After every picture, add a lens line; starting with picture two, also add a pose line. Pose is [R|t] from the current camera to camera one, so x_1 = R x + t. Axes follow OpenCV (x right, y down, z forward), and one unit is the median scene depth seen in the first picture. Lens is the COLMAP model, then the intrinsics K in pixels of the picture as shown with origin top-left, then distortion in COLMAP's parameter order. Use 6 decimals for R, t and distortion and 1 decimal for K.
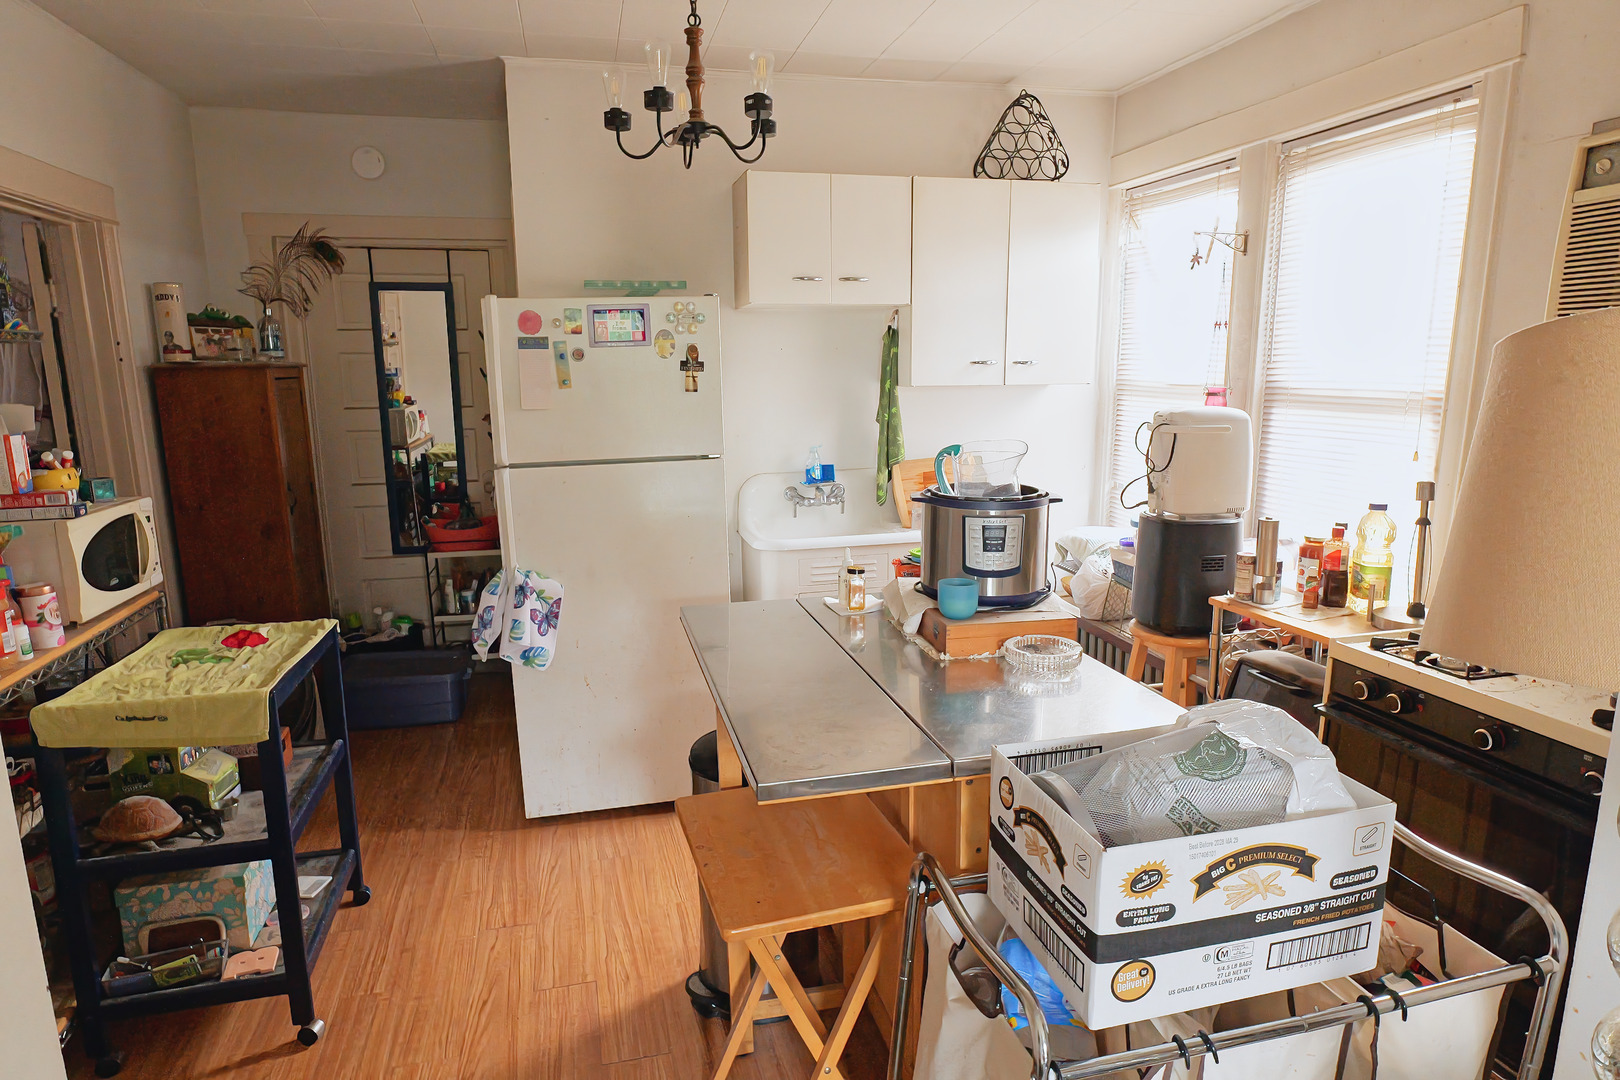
lens RADIAL K [[932.2, 0, 811.1], [0, 932.2, 541.1], [0, 0, 1]] dist [-0.004296, -0.001716]
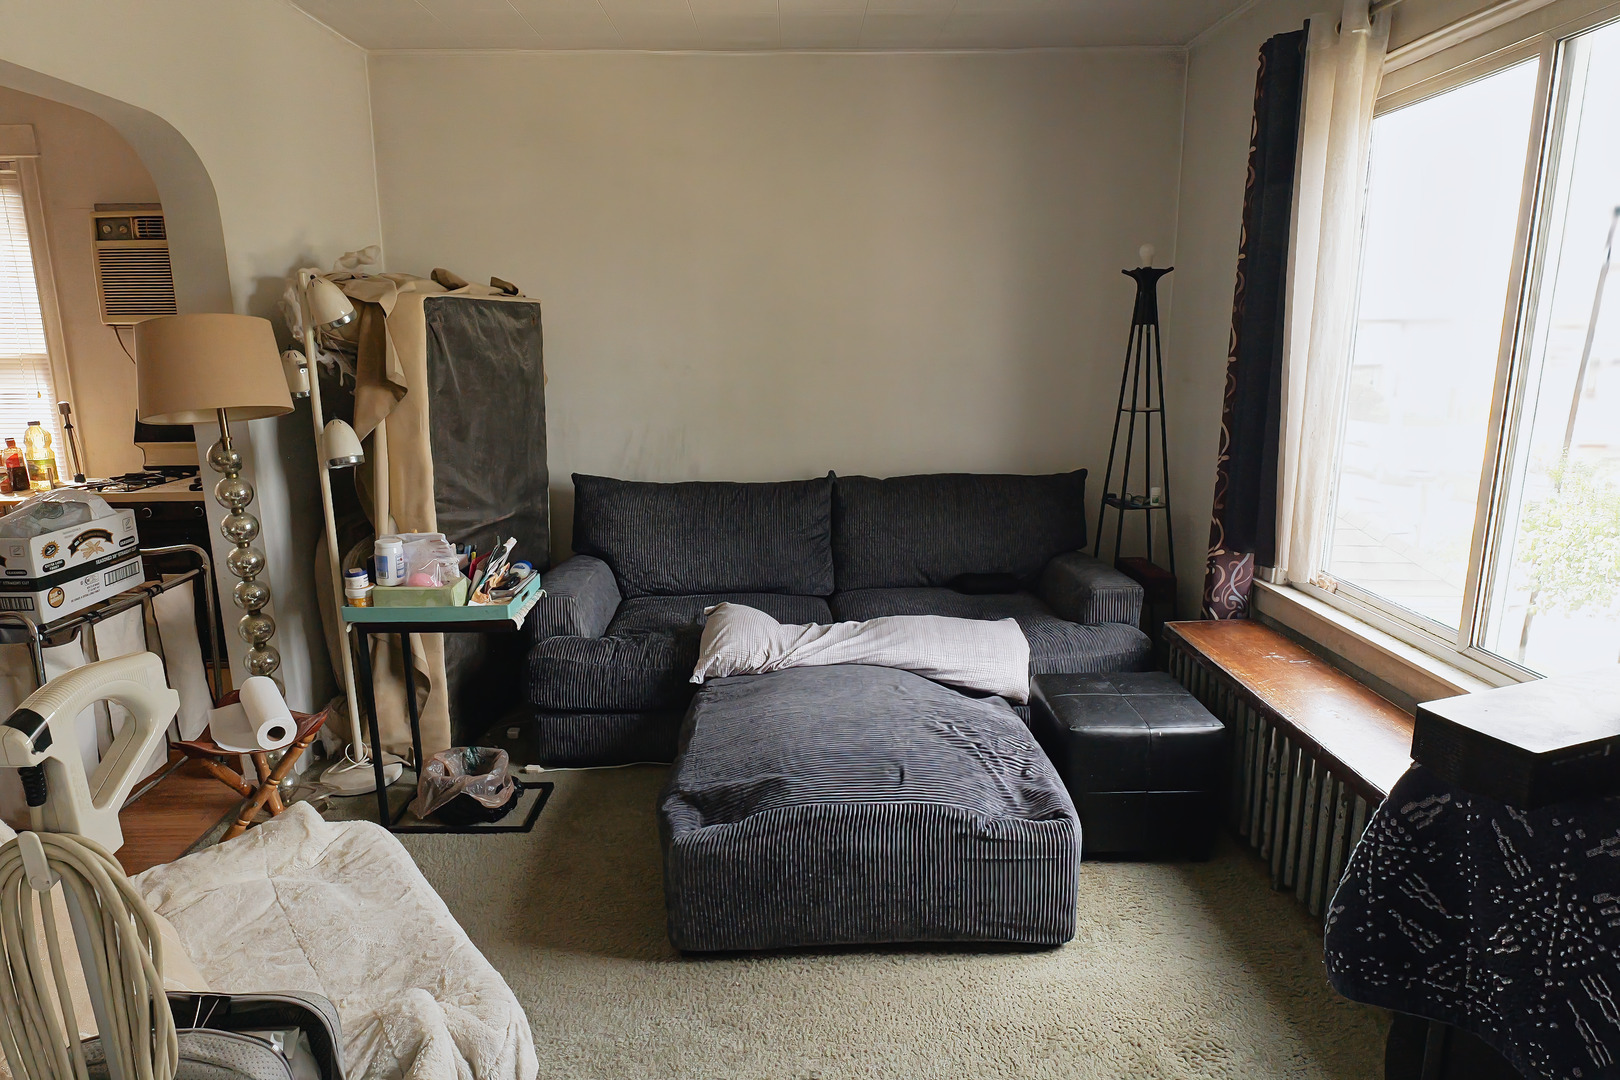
lens RADIAL K [[932.2, 0, 808.5], [0, 932.2, 532.2], [0, 0, 1]] dist [-0.004296, -0.001716]
pose [[0.217469, -0.200396, 0.955274, -1.386303], [0.190015, 0.968665, 0.159948, 0.295316], [-0.957393, 0.146732, 0.248732, -1.355179]]
